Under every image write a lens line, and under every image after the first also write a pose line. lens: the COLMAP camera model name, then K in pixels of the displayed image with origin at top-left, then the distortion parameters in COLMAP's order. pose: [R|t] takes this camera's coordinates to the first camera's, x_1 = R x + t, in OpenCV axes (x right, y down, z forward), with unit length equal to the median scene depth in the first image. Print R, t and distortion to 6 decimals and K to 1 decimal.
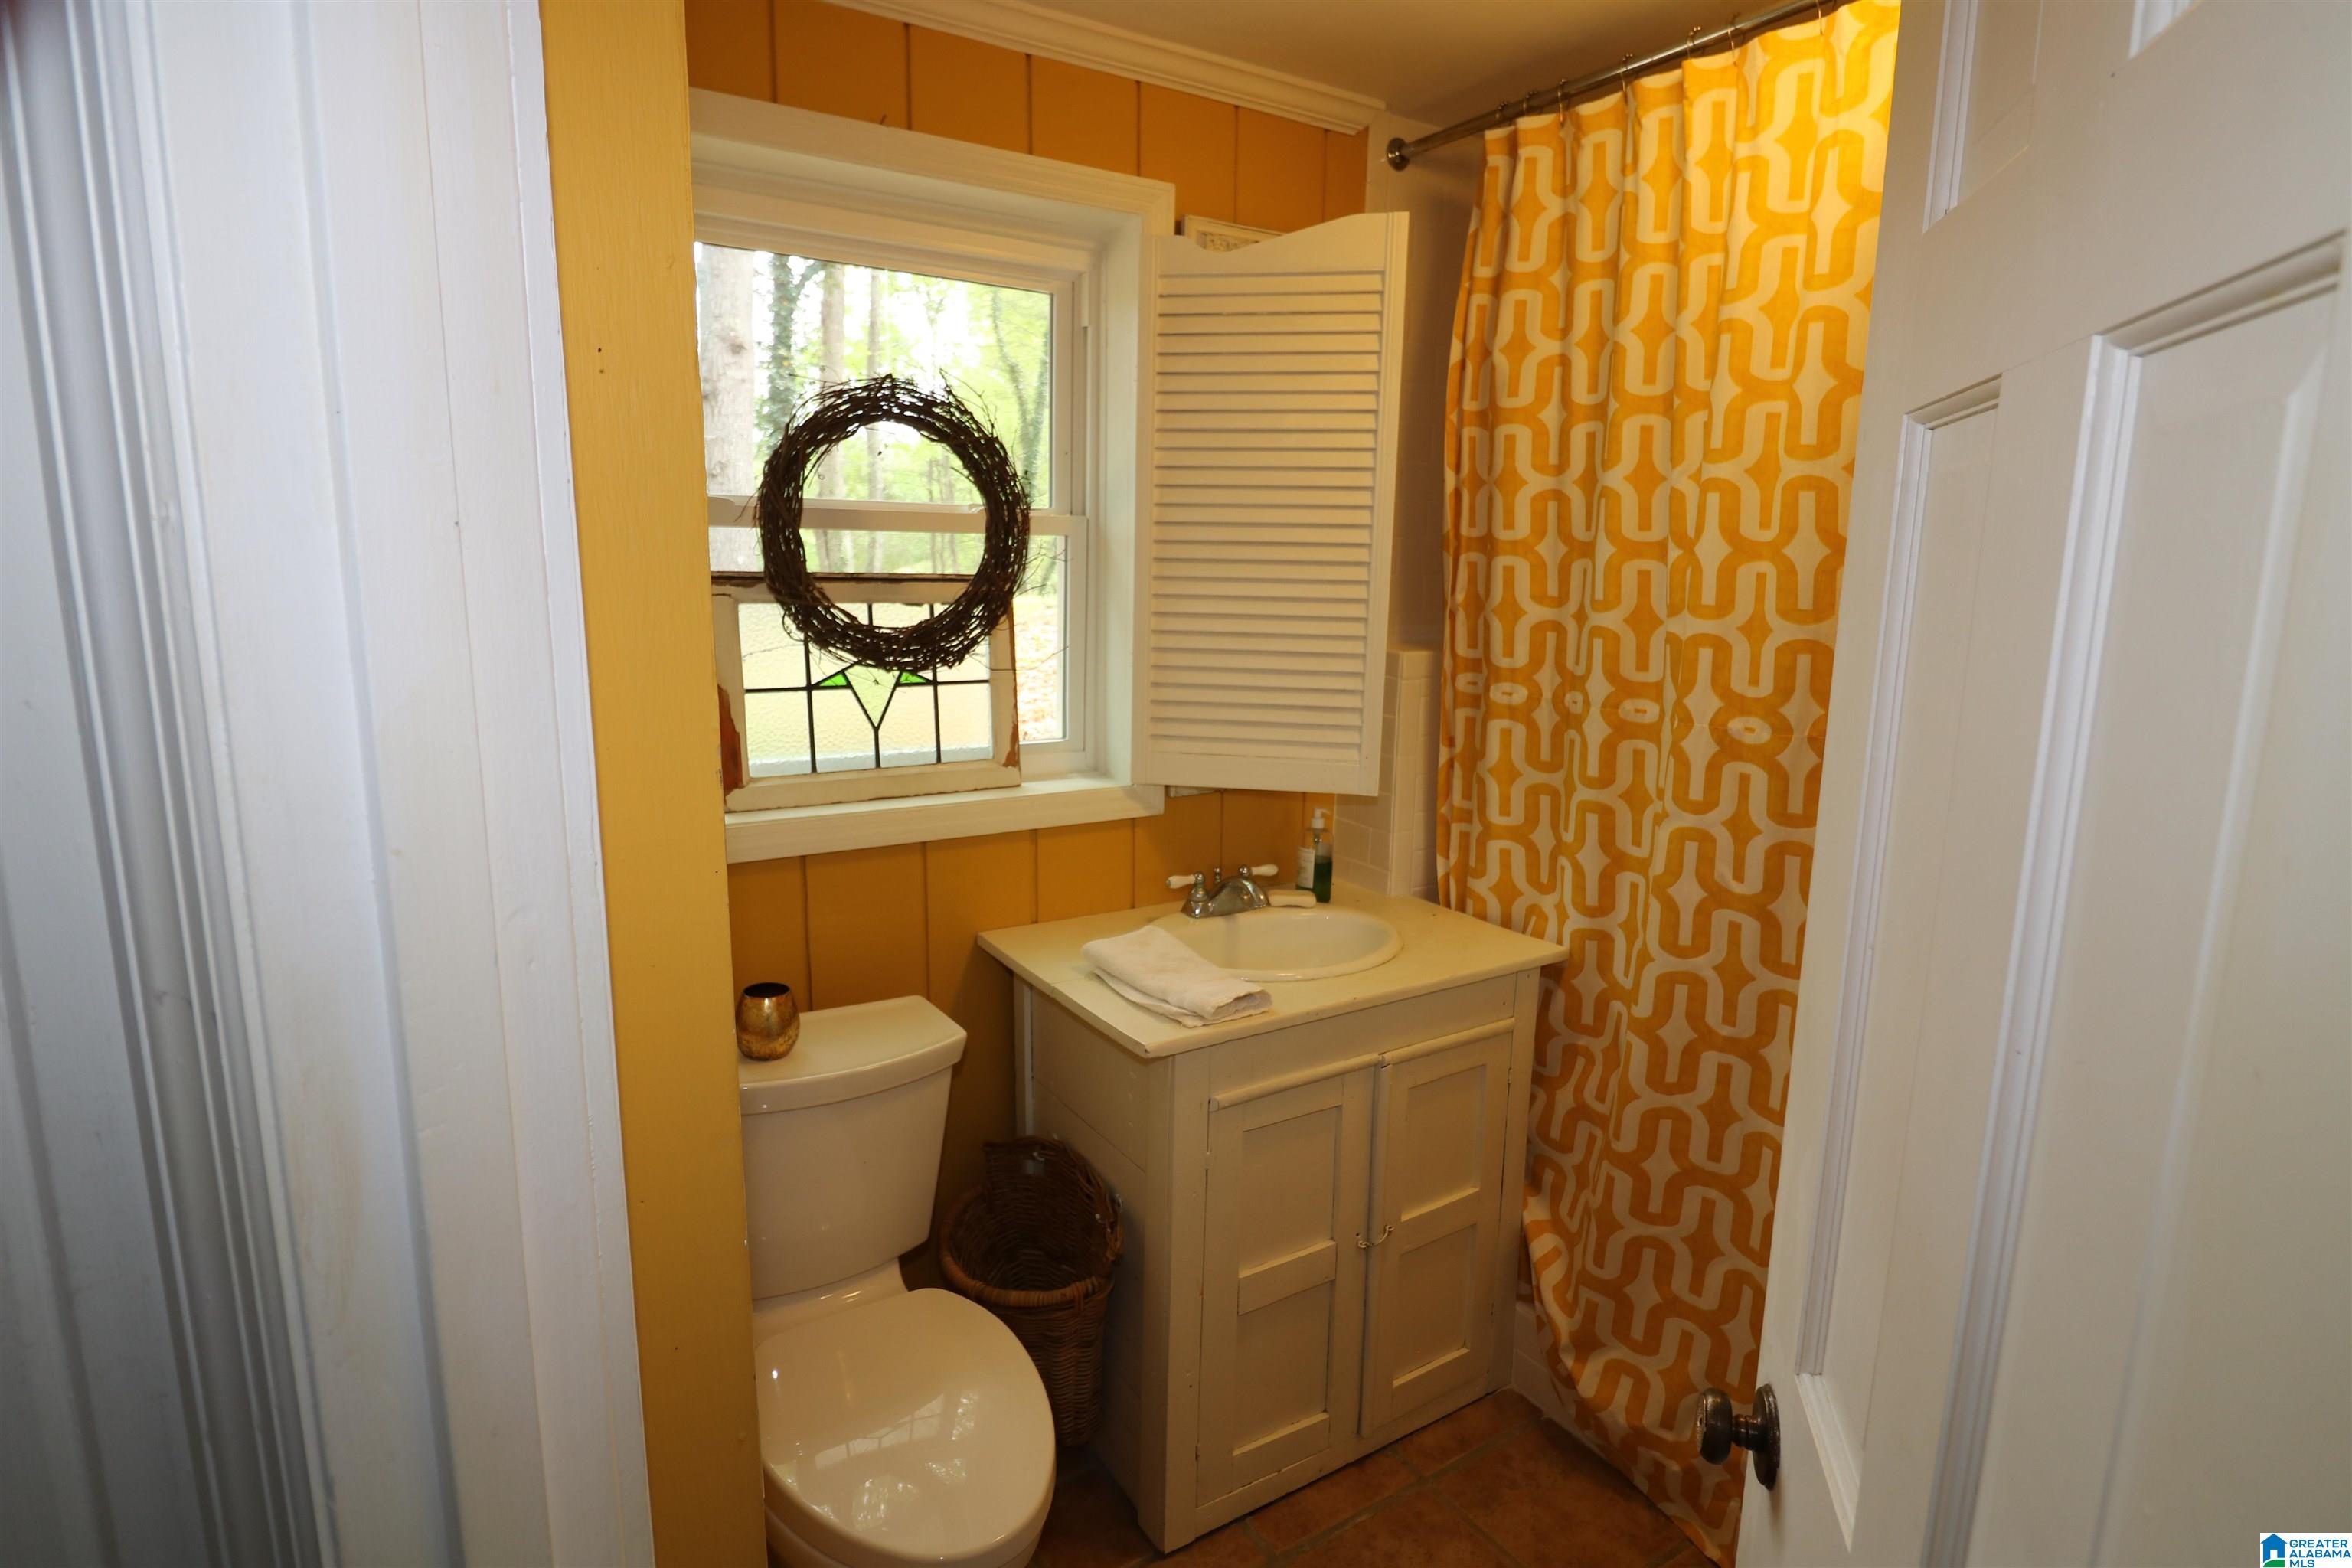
lens RADIAL K [[1211.0, 0, 1178.2], [0, 1211.0, 772.2], [0, 0, 1]] dist [-0.023892, -0.001707]
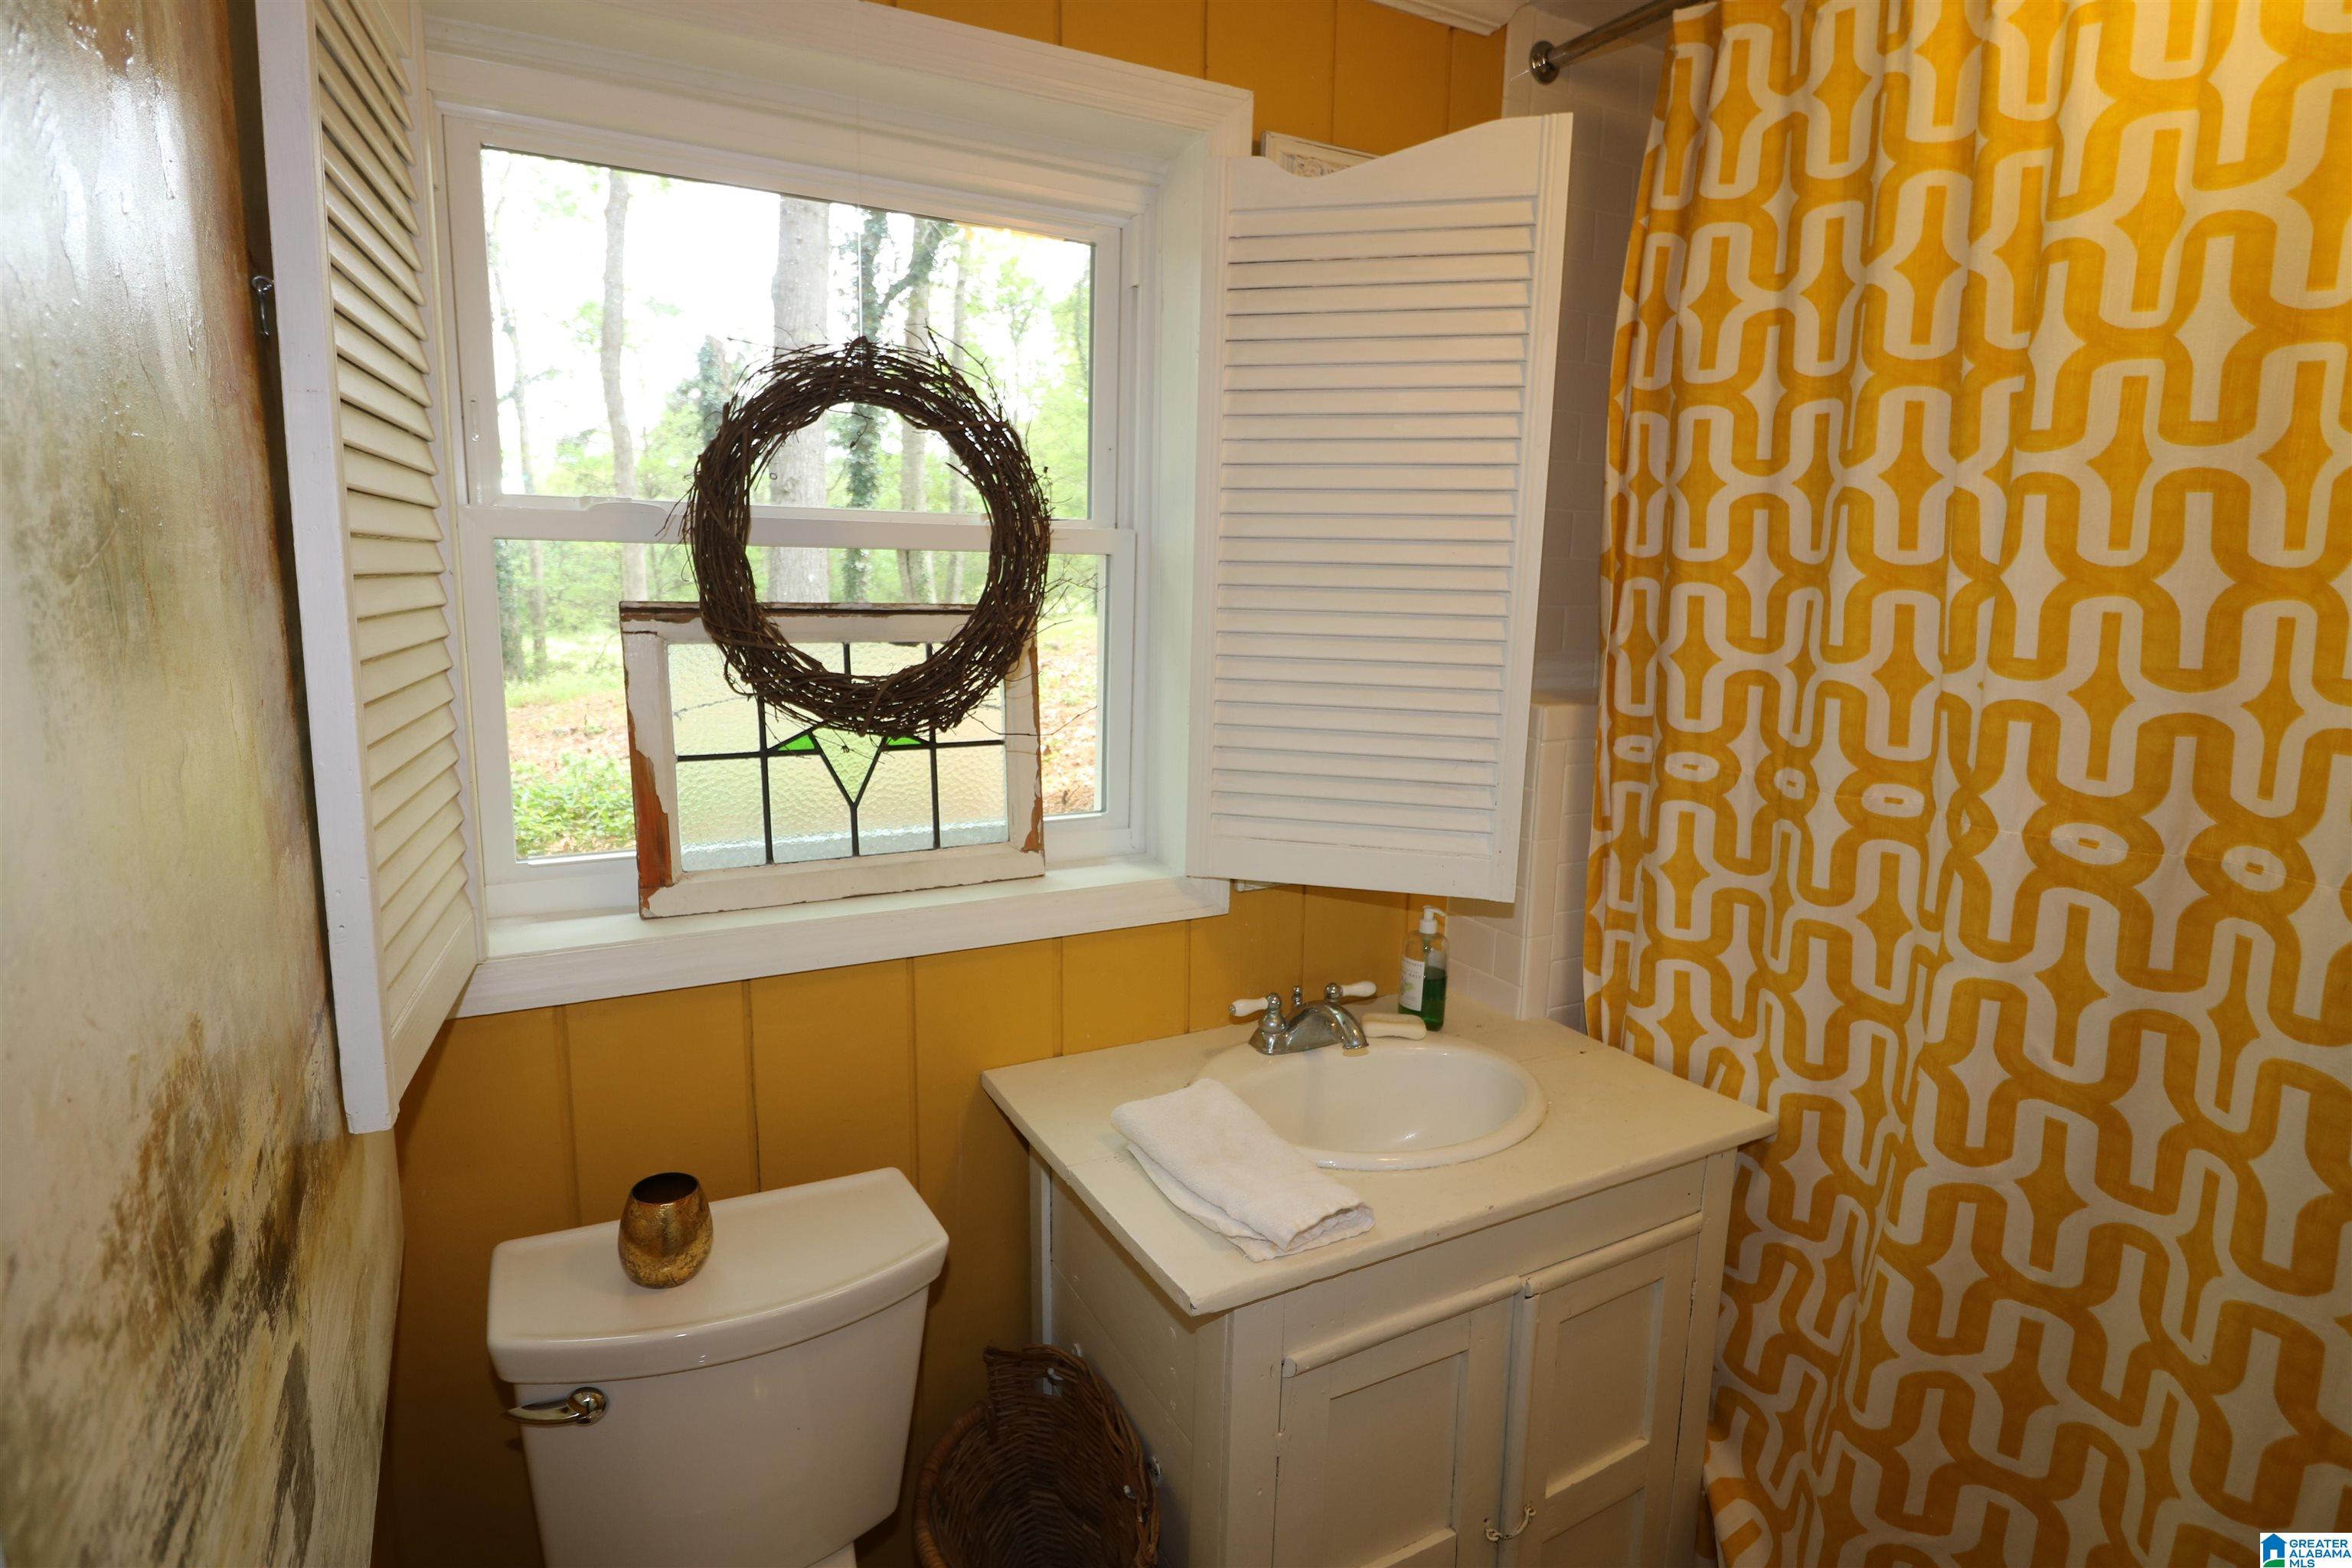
lens RADIAL K [[1211.0, 0, 1170.4], [0, 1211.0, 771.0], [0, 0, 1]] dist [-0.023892, -0.001707]
pose [[0.997500, 0.013530, -0.069365, 0.003799], [-0.014540, 0.999795, -0.014080, -0.050672], [0.069161, 0.015053, 0.997492, 0.252759]]
